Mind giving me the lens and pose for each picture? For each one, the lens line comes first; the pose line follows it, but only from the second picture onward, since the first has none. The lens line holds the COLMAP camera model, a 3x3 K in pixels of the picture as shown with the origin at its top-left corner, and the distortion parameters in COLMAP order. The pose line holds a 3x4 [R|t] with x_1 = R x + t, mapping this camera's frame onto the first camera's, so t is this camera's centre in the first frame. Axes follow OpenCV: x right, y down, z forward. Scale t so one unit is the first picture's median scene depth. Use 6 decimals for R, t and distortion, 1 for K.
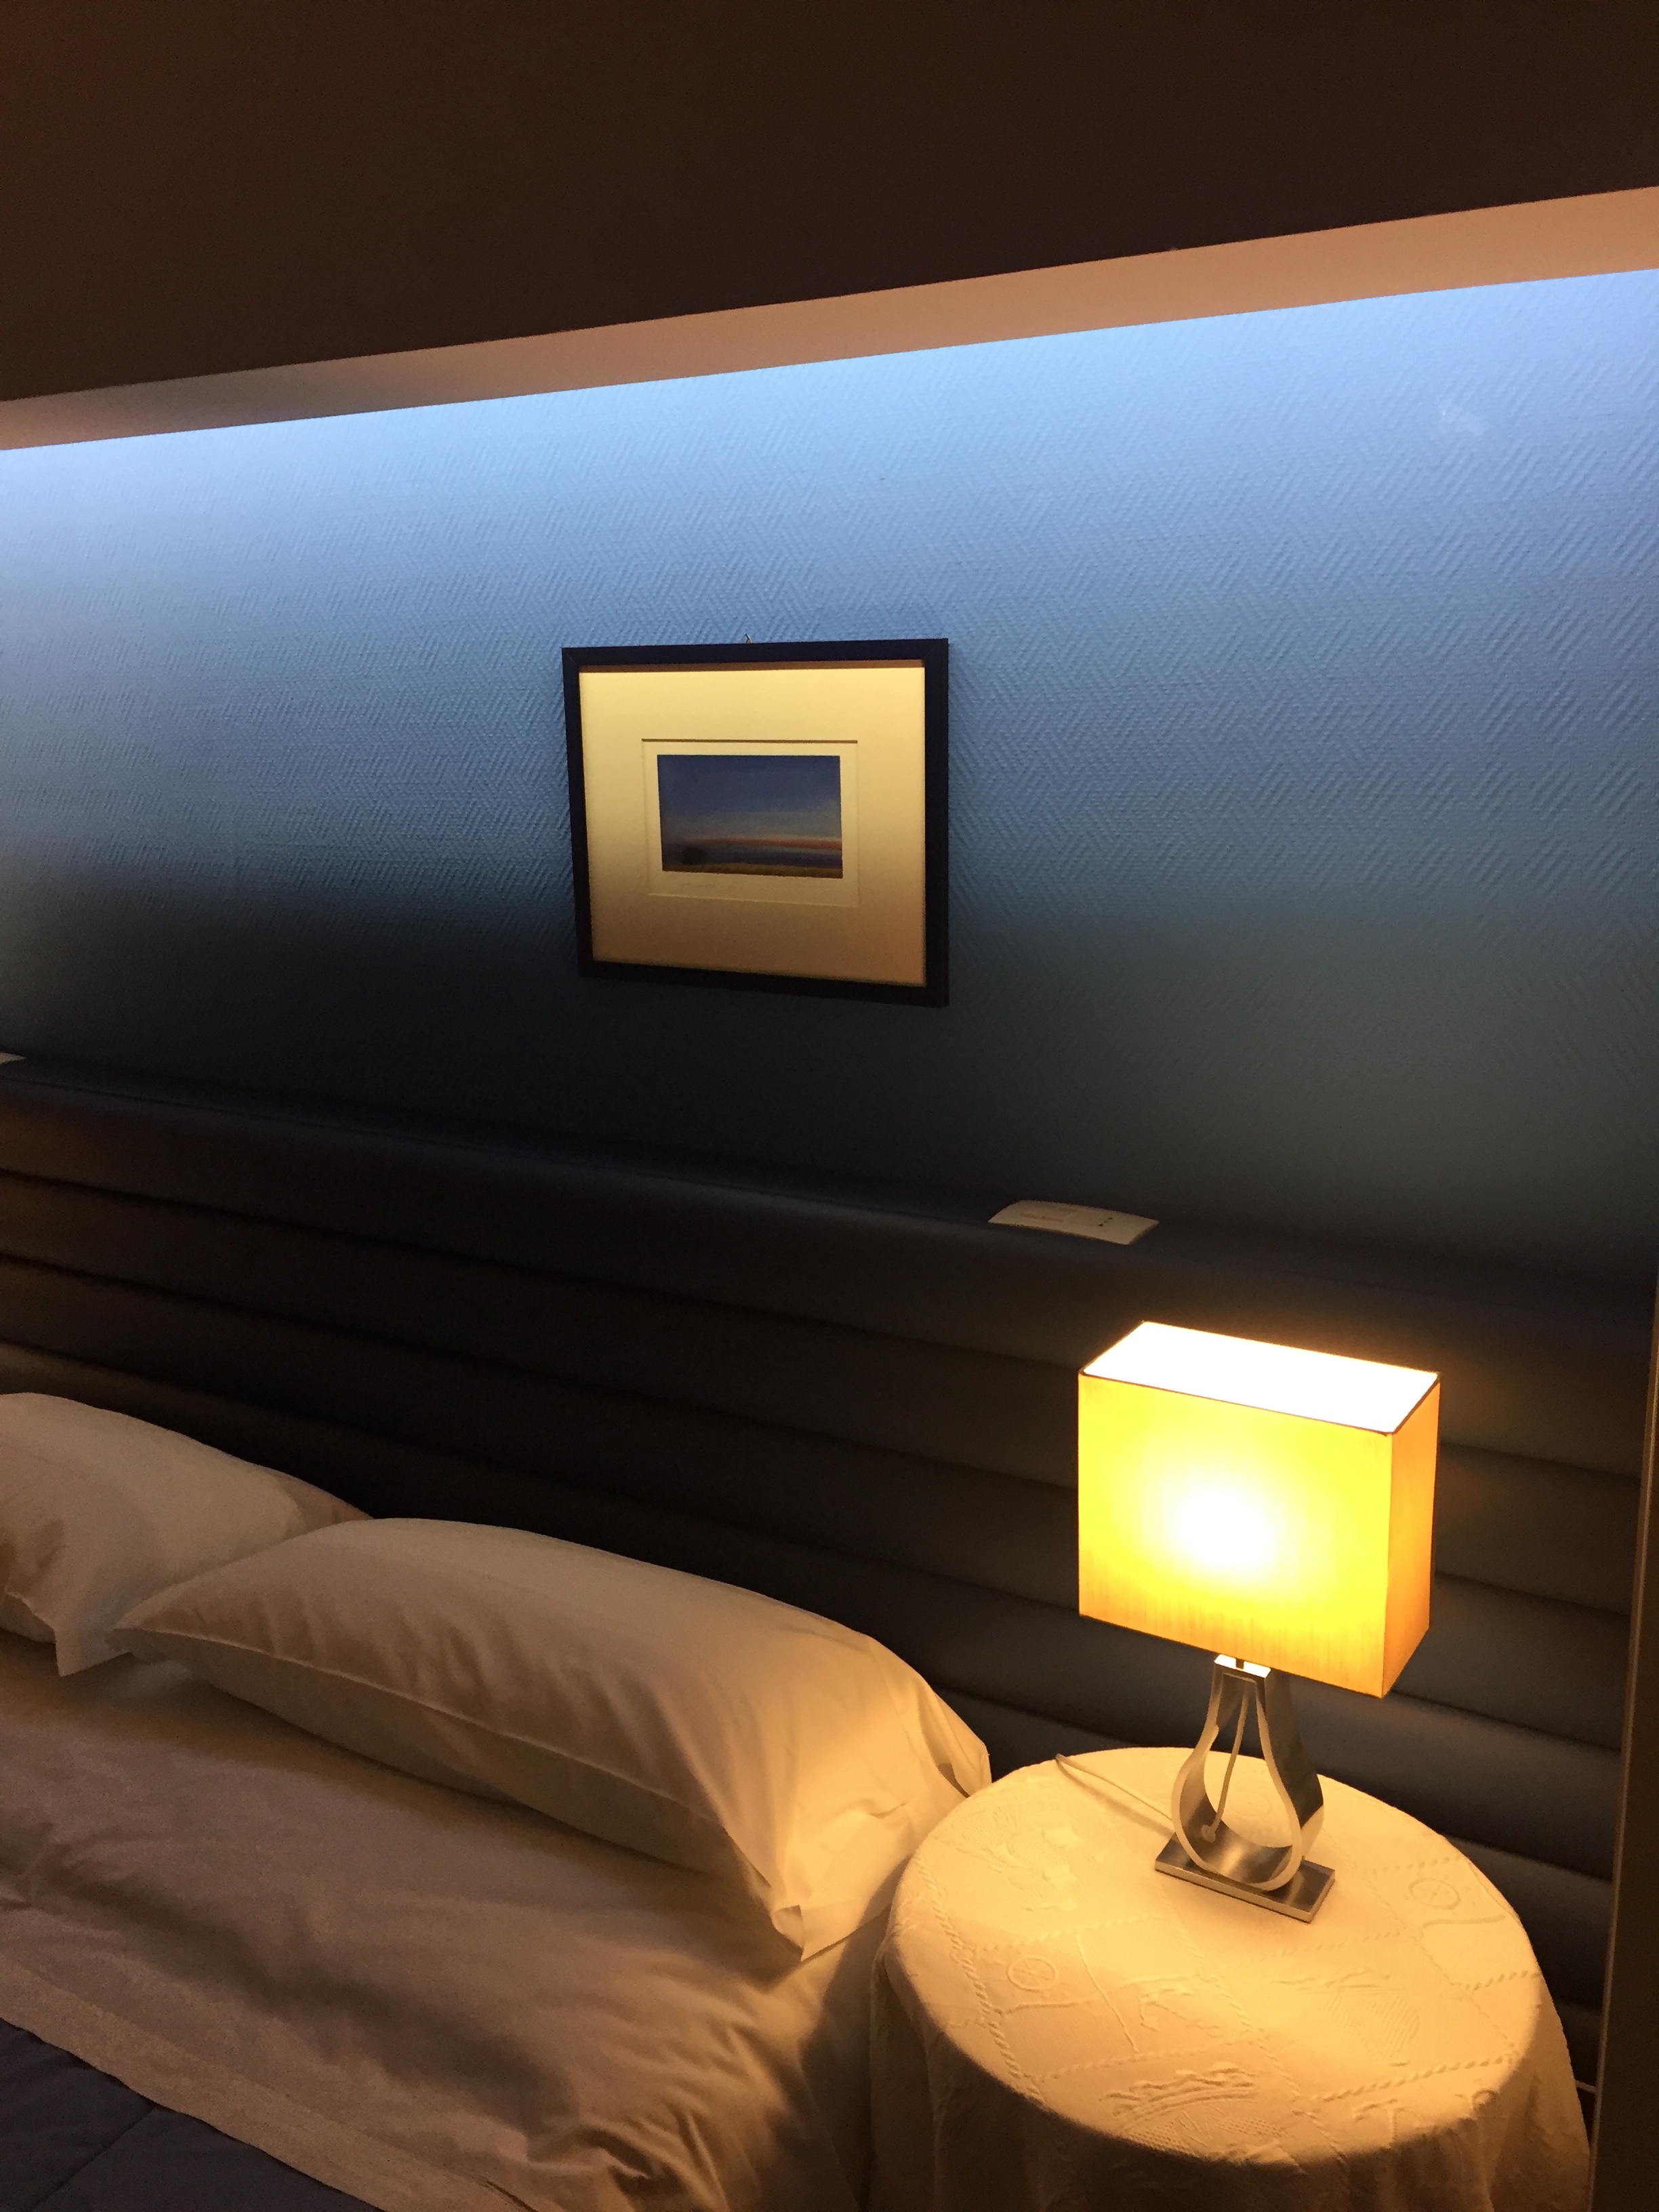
lens RADIAL K [[1906.4, 0, 826.2], [0, 1906.4, 1102.3], [0, 0, 1]] dist [0.046135, -0.046232]
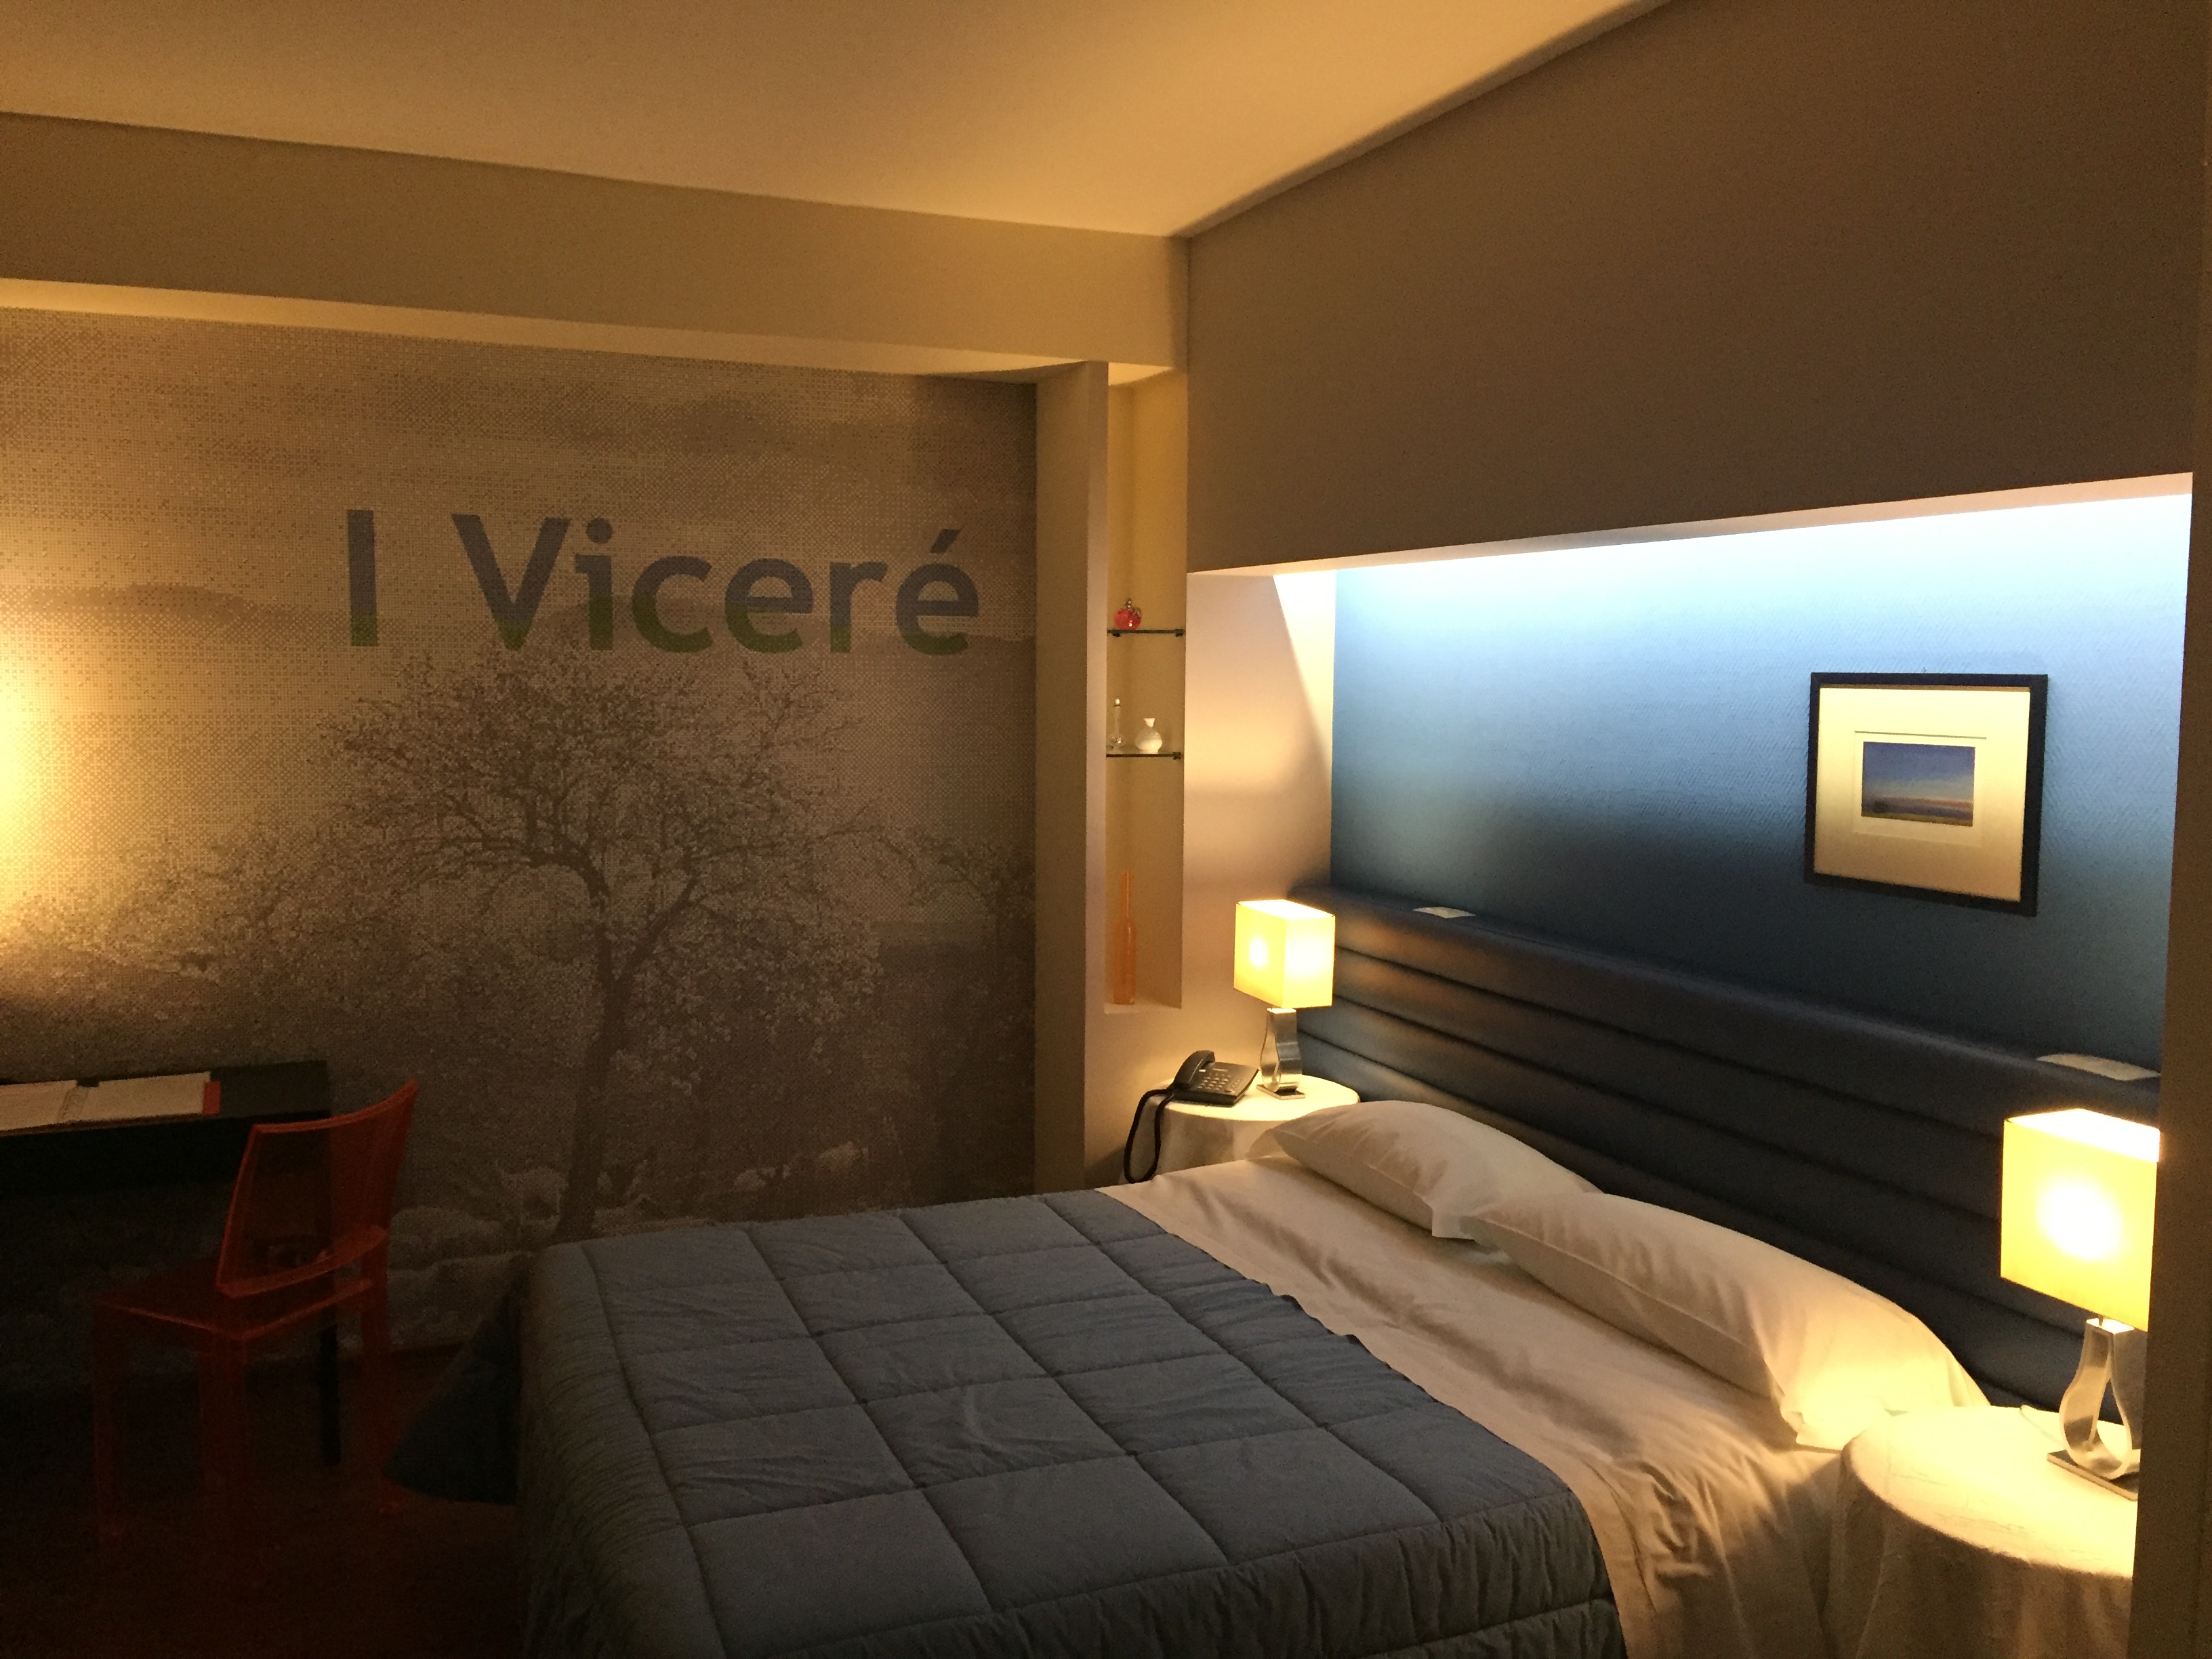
lens RADIAL K [[1906.4, 0, 1105.7], [0, 1906.4, 827.9], [0, 0, 1]] dist [0.046135, -0.046232]
pose [[0.805509, 0.067427, -0.588735, 0.402994], [-0.141897, 0.986549, -0.081157, 0.118907], [0.575344, 0.148912, 0.804242, -0.704629]]
